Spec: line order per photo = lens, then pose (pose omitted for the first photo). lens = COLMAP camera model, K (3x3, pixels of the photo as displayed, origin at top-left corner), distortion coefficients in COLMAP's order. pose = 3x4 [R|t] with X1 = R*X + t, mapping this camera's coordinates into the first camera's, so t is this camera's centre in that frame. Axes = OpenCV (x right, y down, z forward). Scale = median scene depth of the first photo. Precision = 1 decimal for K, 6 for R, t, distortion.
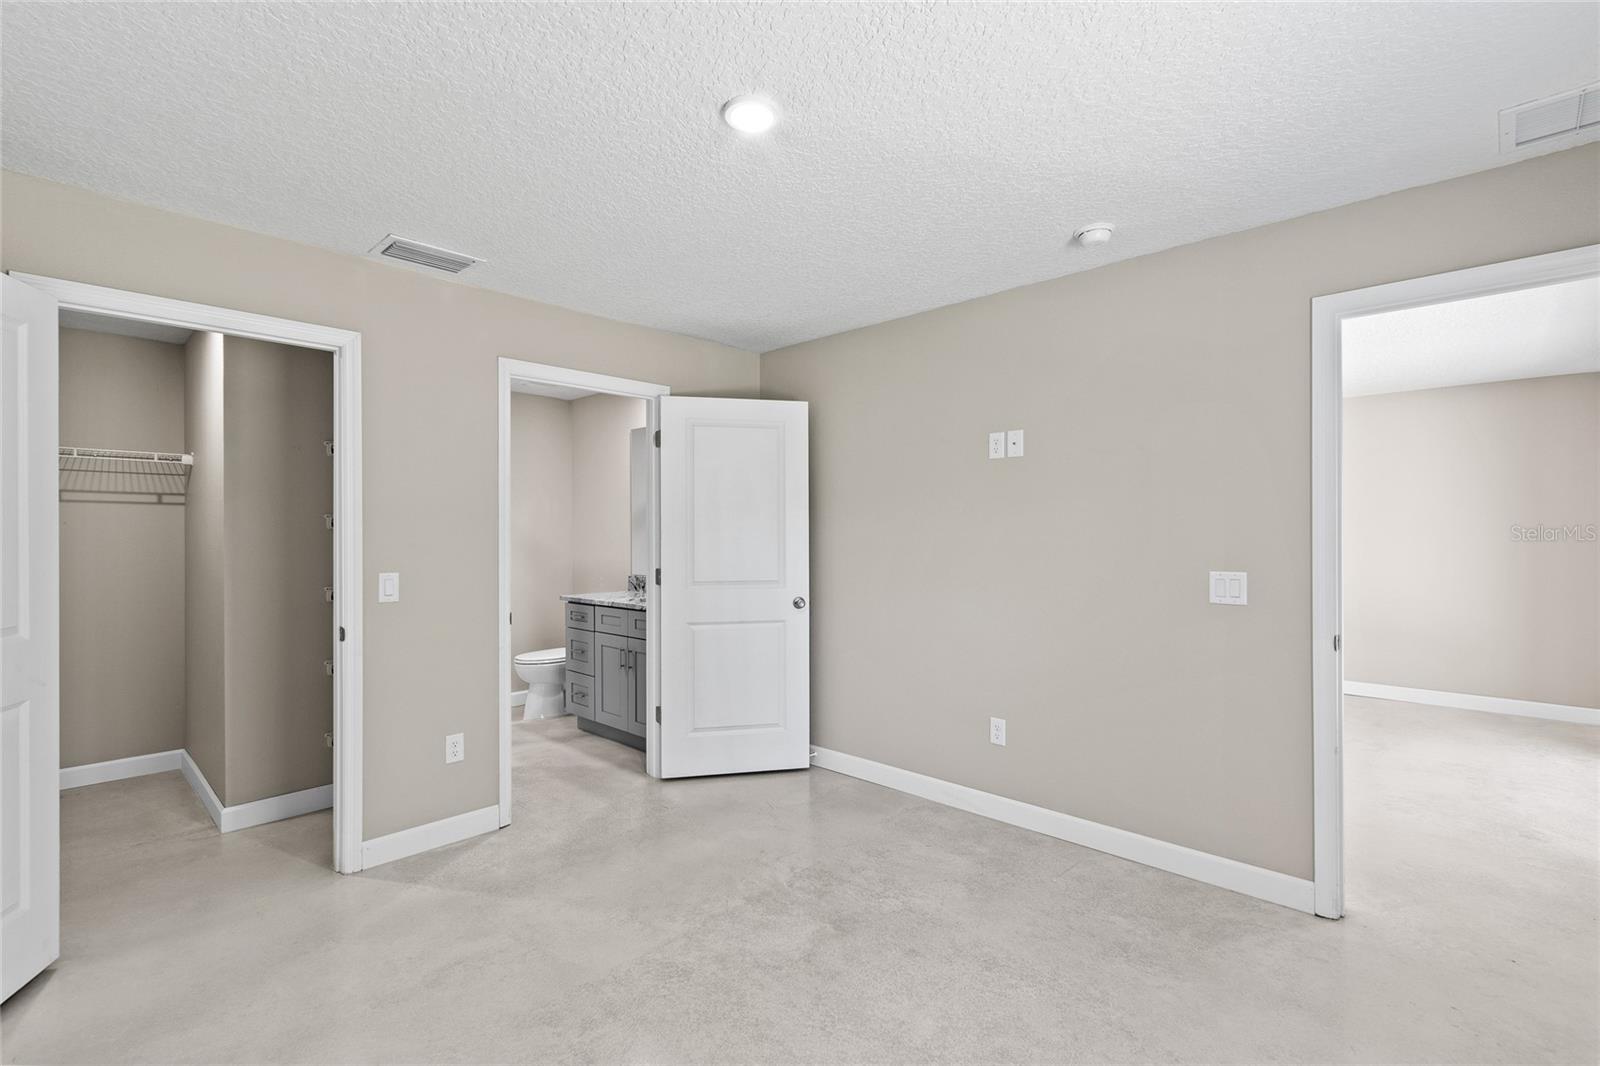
lens RADIAL K [[728.5, 0, 796.9], [0, 728.5, 532.9], [0, 0, 1]] dist [0.012778, 0.000012]
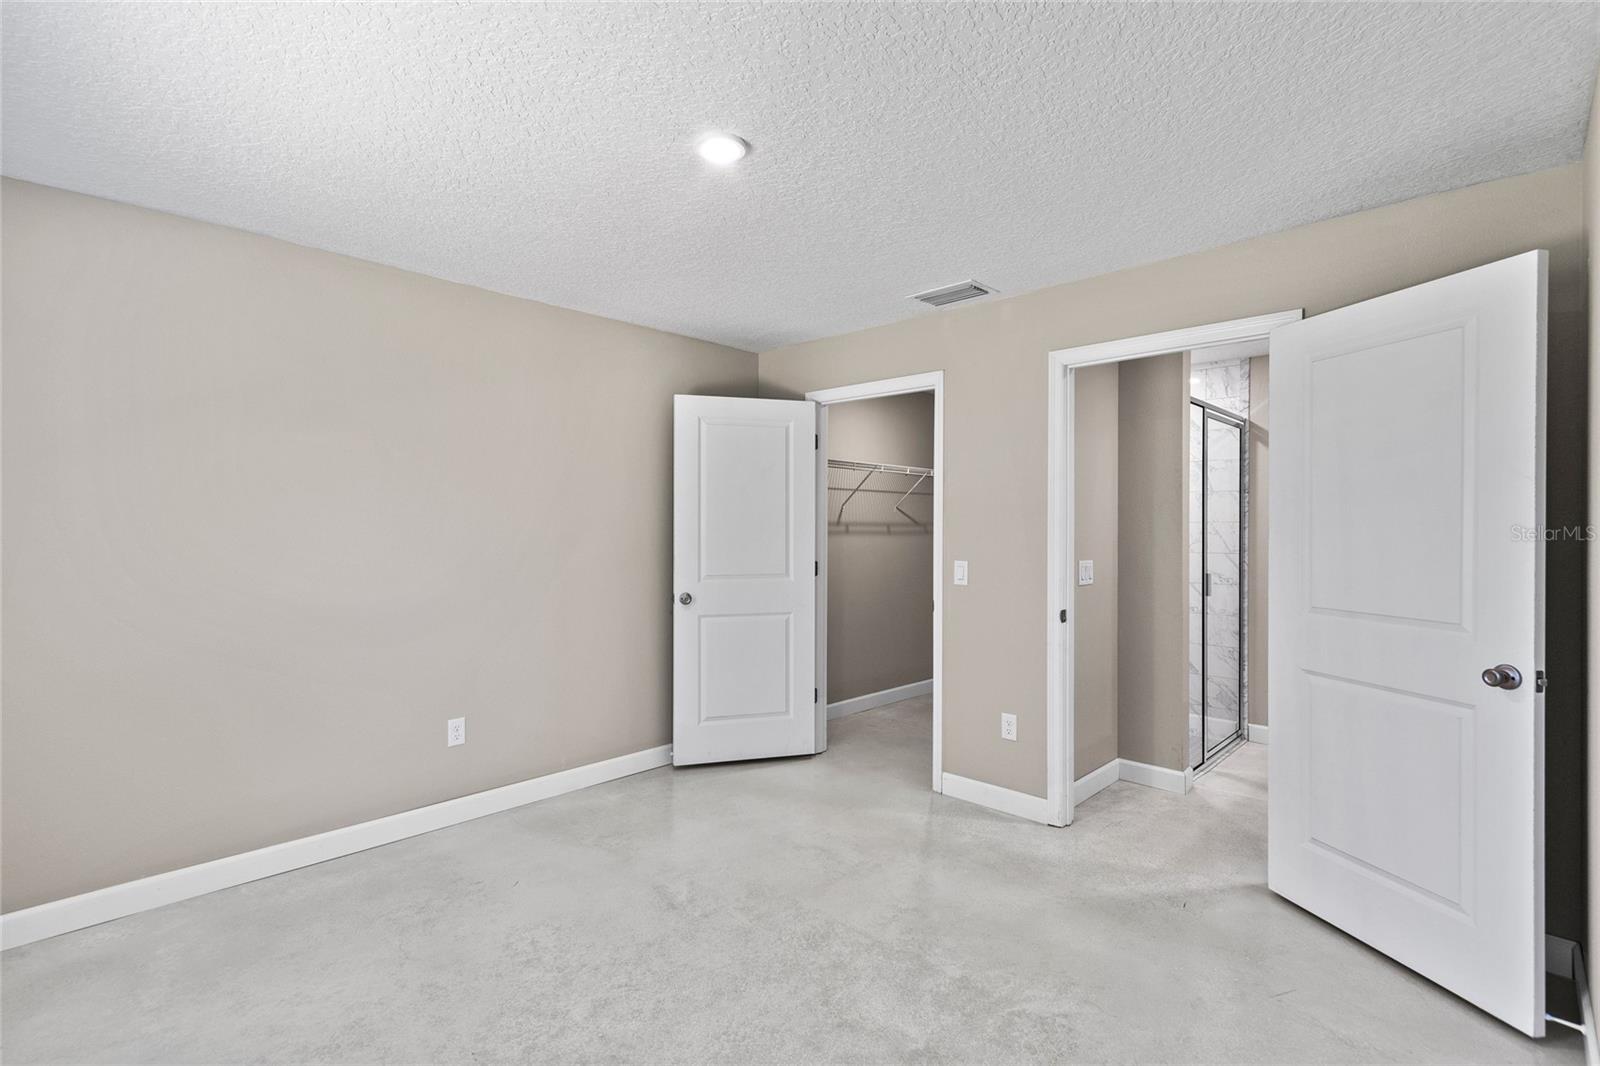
lens RADIAL K [[728.5, 0, 758.7], [0, 728.5, 526.3], [0, 0, 1]] dist [0.012778, 0.000012]
pose [[-0.018447, 0.000945, -0.999829, 0.662333], [-0.002642, 0.999996, 0.000994, -0.002988], [0.999826, 0.002660, -0.018444, 0.690956]]
